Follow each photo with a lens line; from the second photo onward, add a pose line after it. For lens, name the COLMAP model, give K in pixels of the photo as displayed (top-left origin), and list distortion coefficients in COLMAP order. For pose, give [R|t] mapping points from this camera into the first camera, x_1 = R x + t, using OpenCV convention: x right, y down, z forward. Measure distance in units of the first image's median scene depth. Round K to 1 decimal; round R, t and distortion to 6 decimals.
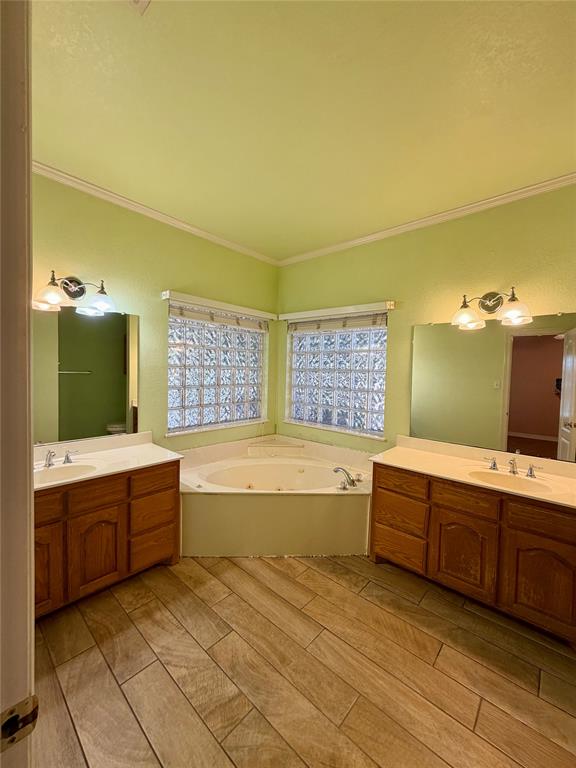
lens RADIAL K [[307.1, 0, 287.5], [0, 307.1, 383.8], [0, 0, 1]] dist [0.002326, 0.000969]
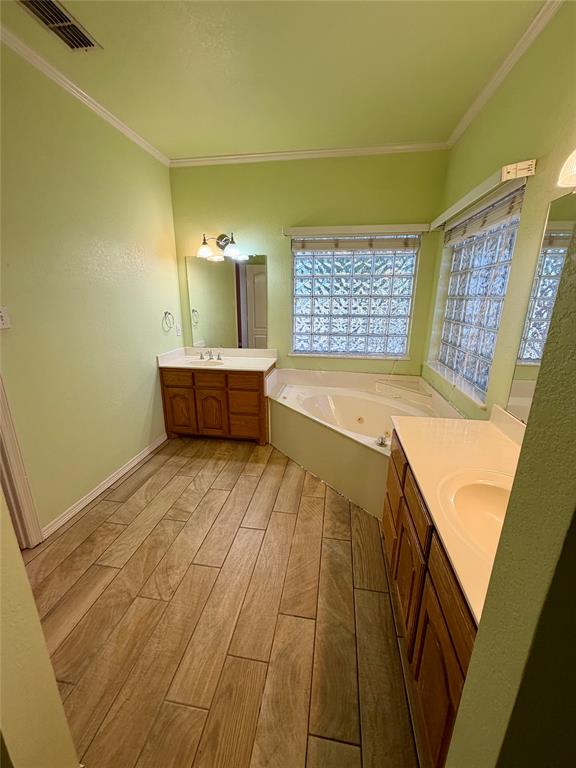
lens RADIAL K [[307.1, 0, 287.7], [0, 307.1, 382.6], [0, 0, 1]] dist [0.002326, 0.000969]
pose [[0.540825, 0.205825, -0.815564, 0.843688], [-0.026283, 0.973261, 0.228193, -0.005873], [0.840724, -0.101977, 0.531773, 0.439053]]
